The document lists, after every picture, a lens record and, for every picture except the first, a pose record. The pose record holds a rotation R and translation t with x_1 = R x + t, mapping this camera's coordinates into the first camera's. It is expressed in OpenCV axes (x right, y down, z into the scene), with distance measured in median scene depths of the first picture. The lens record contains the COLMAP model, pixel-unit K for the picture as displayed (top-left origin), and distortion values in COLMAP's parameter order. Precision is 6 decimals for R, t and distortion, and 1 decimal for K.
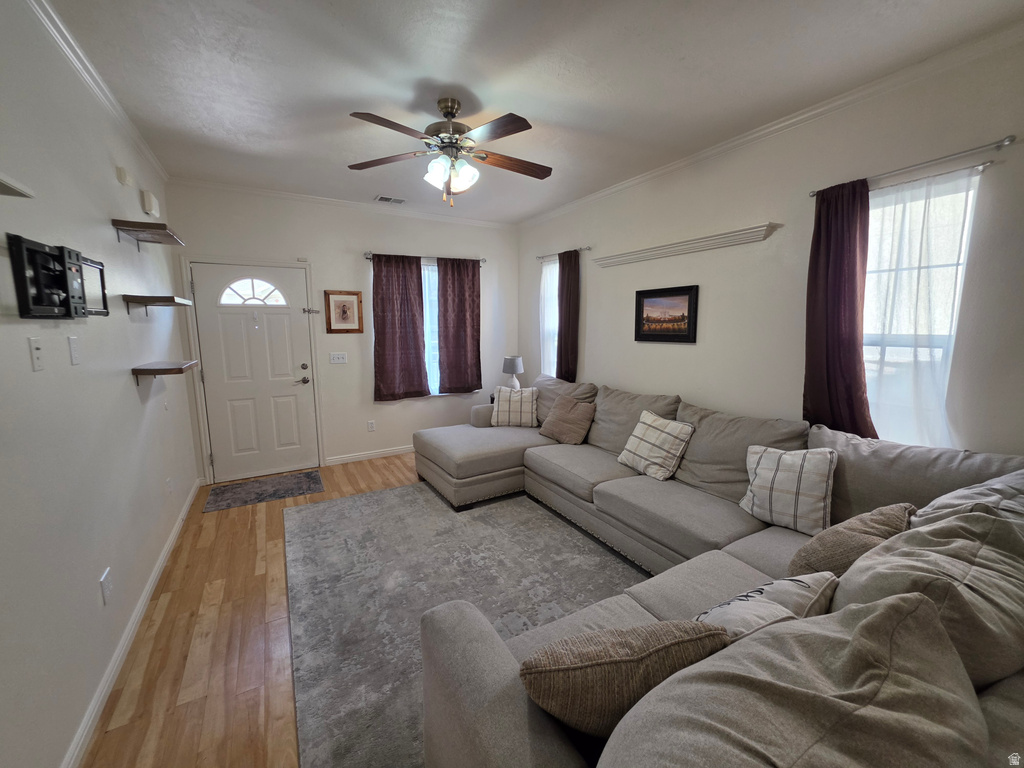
lens RADIAL K [[413.5, 0, 512.5], [0, 413.5, 383.1], [0, 0, 1]] dist [-0.000425, 0.000092]
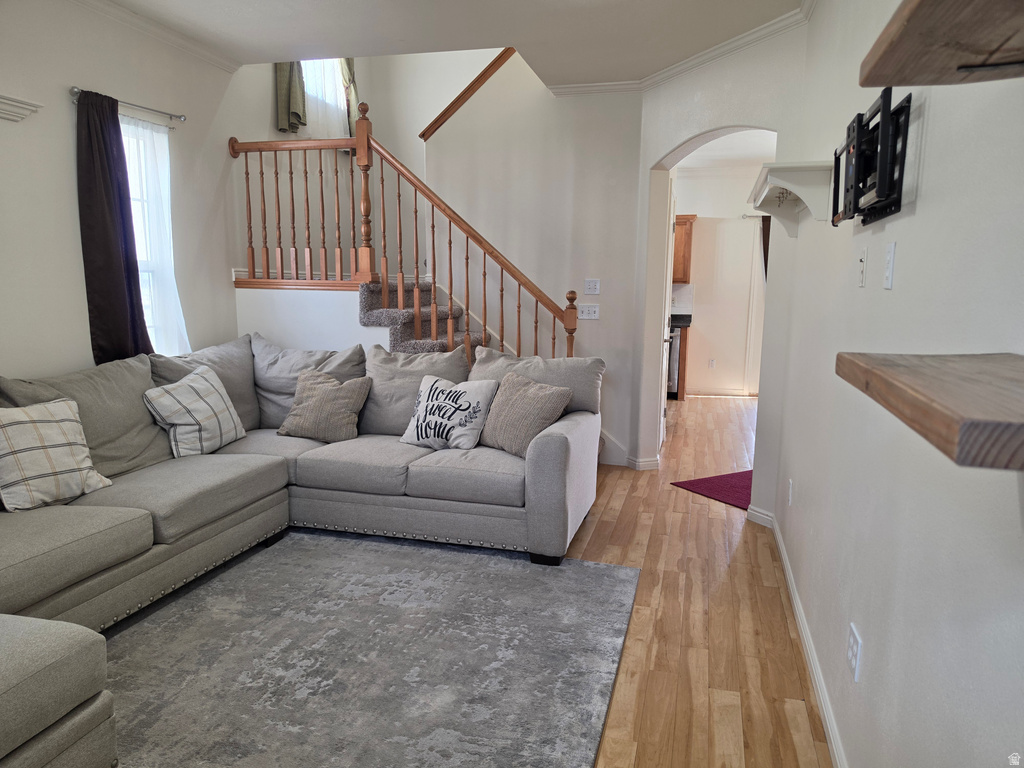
lens RADIAL K [[700.8, 0, 513.9], [0, 700.8, 388.7], [0, 0, 1]] dist [0.109047, -0.167707]
pose [[-0.697768, -0.113151, 0.707331, -0.802026], [0.088361, 0.966308, 0.241746, -0.116010], [-0.710853, 0.231183, -0.664261, 1.188656]]
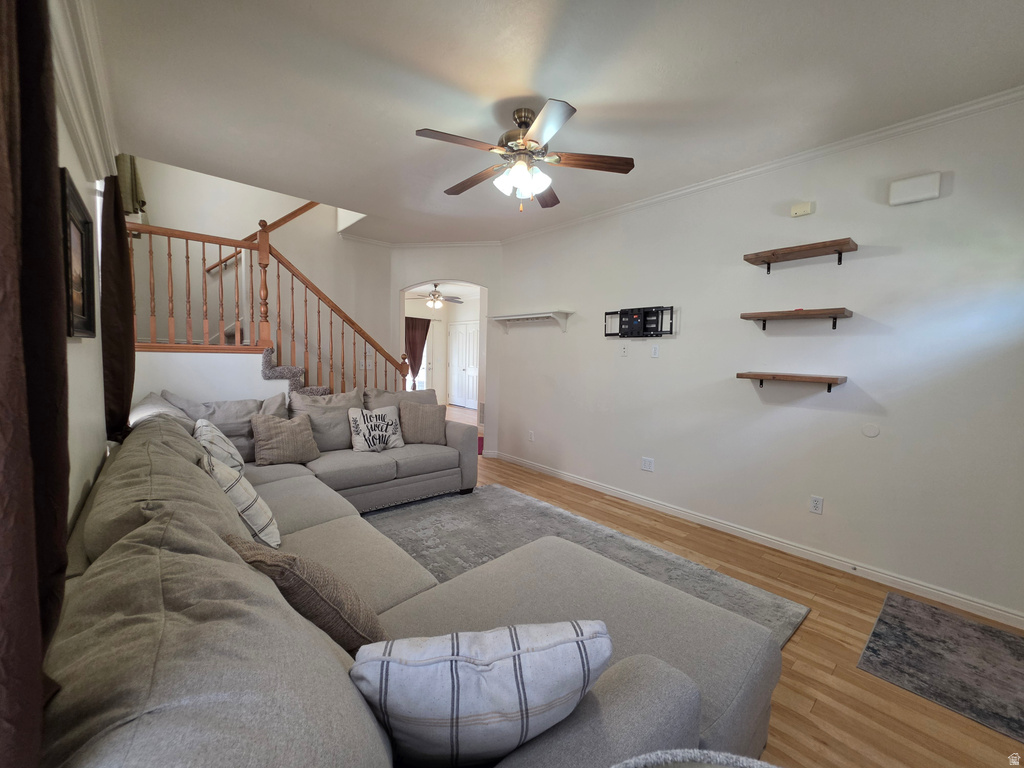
lens RADIAL K [[413.5, 0, 512.5], [0, 413.5, 383.1], [0, 0, 1]] dist [-0.000425, 0.000092]
pose [[-0.982573, -0.010210, -0.185599, 0.046576], [-0.049262, 0.977090, 0.207048, -0.183657], [0.179233, 0.212583, -0.960564, 1.675157]]
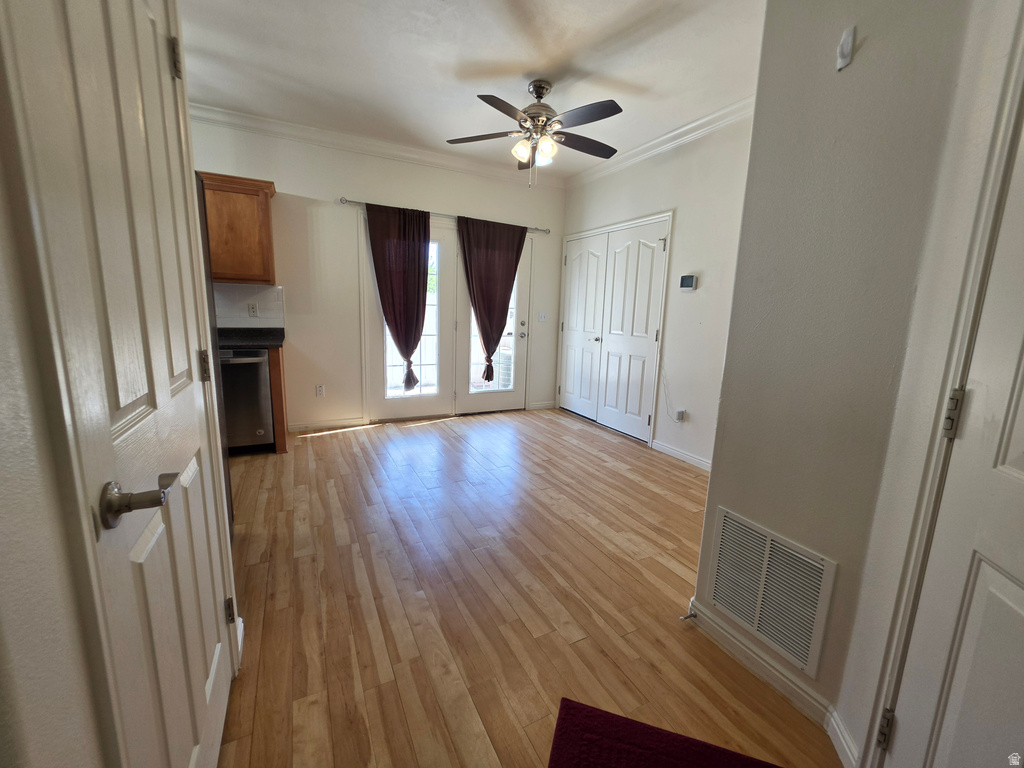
lens RADIAL K [[413.5, 0, 512.5], [0, 413.5, 383.1], [0, 0, 1]] dist [-0.000425, 0.000092]
pose [[-0.997847, -0.038366, 0.053188, 0.031829], [-0.020023, 0.950526, 0.309998, 0.120356], [-0.062450, 0.308265, -0.949248, -0.167922]]
